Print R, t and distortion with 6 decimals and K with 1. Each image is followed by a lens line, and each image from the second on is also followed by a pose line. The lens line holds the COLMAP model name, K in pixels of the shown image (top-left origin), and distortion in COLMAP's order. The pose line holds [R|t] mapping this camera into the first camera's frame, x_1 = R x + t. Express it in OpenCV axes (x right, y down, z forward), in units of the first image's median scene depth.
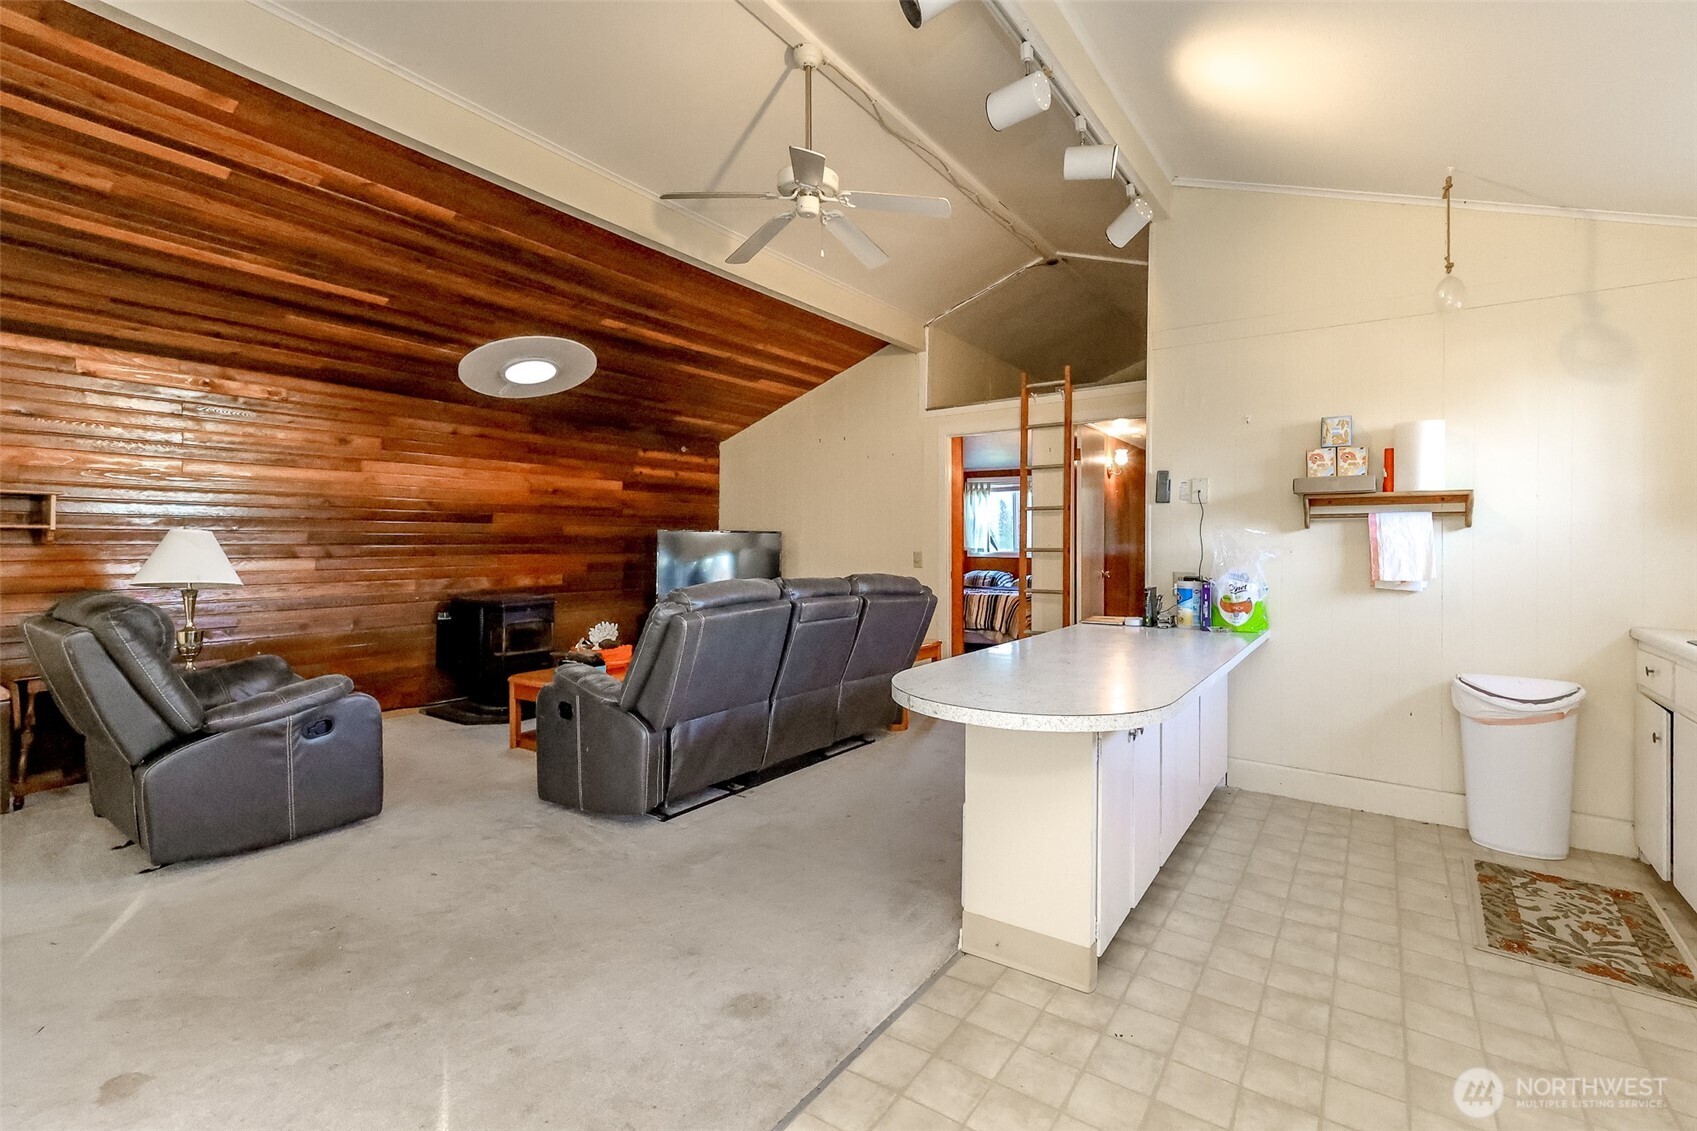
lens RADIAL K [[766.7, 0, 848.5], [0, 766.7, 565.5], [0, 0, 1]] dist [0.027429, 0.000064]
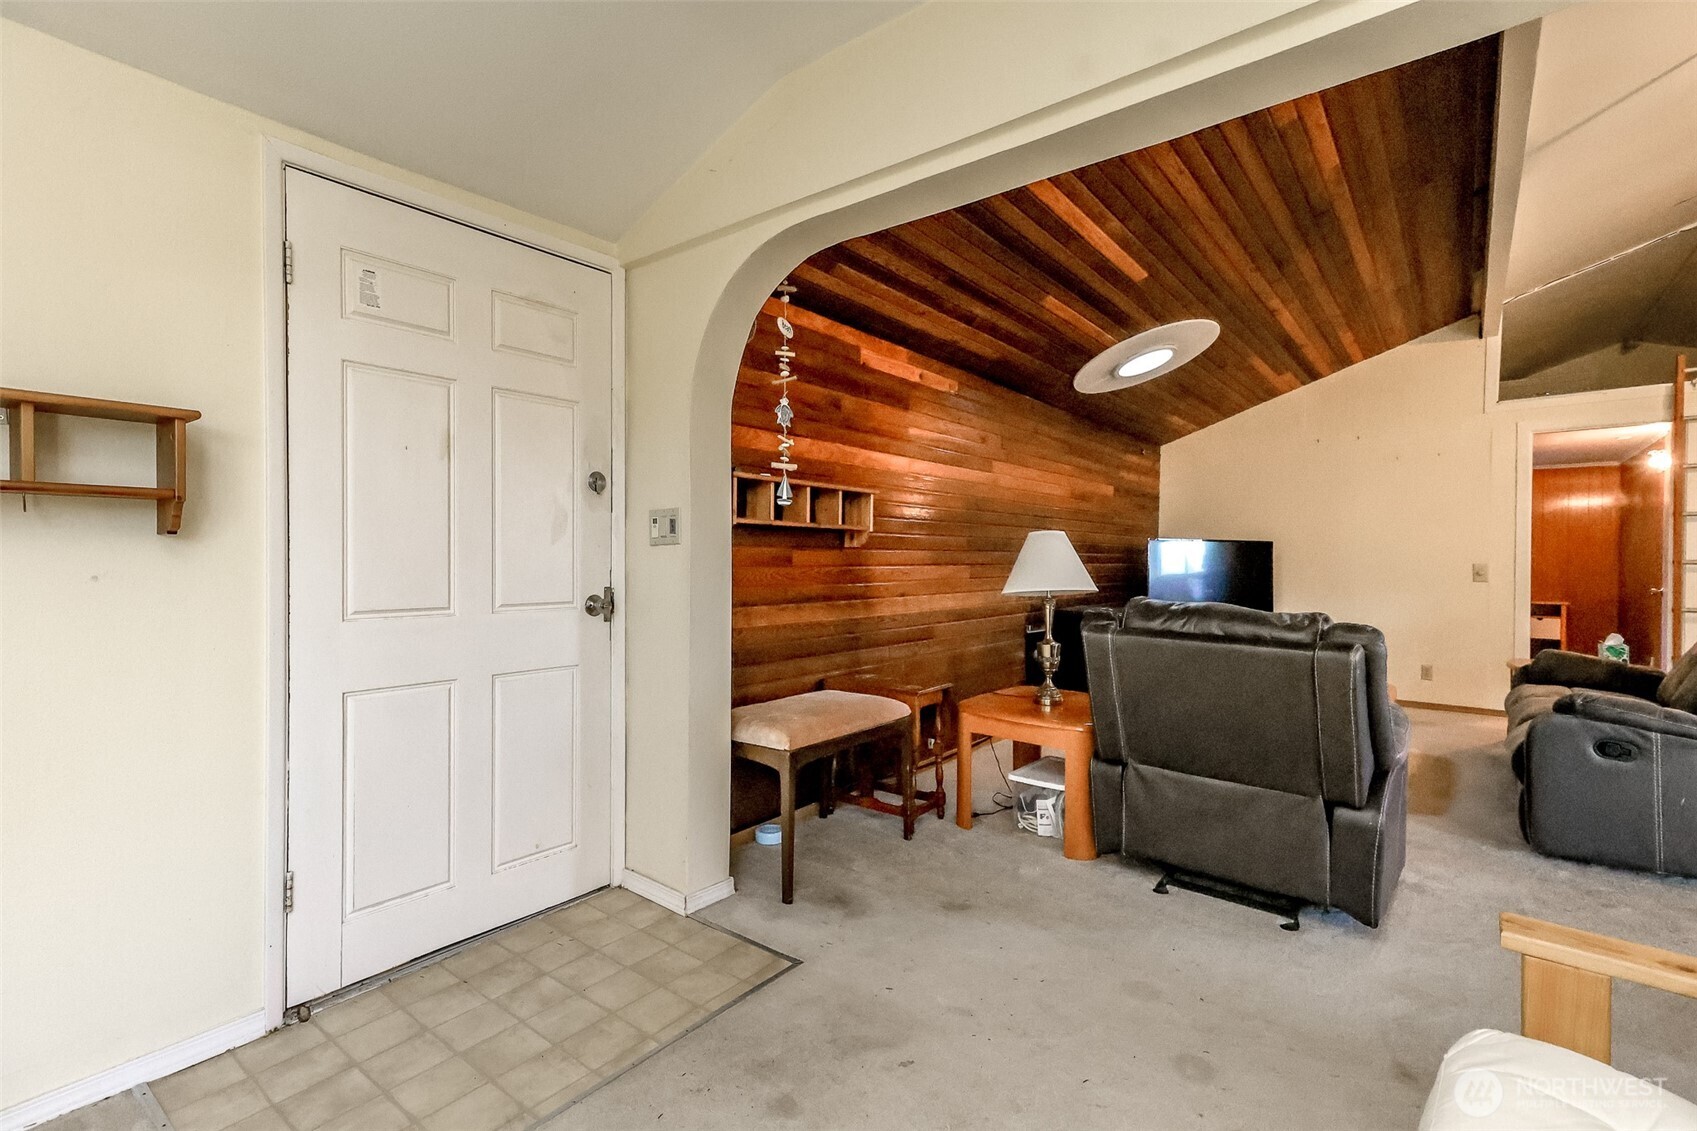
lens RADIAL K [[766.7, 0, 848.5], [0, 766.7, 565.5], [0, 0, 1]] dist [0.027429, 0.000064]
pose [[0.998250, 0.007451, -0.058668, -0.615689], [-0.008320, 0.999859, -0.014588, 0.001159], [0.058551, 0.015051, 0.998171, 0.079566]]
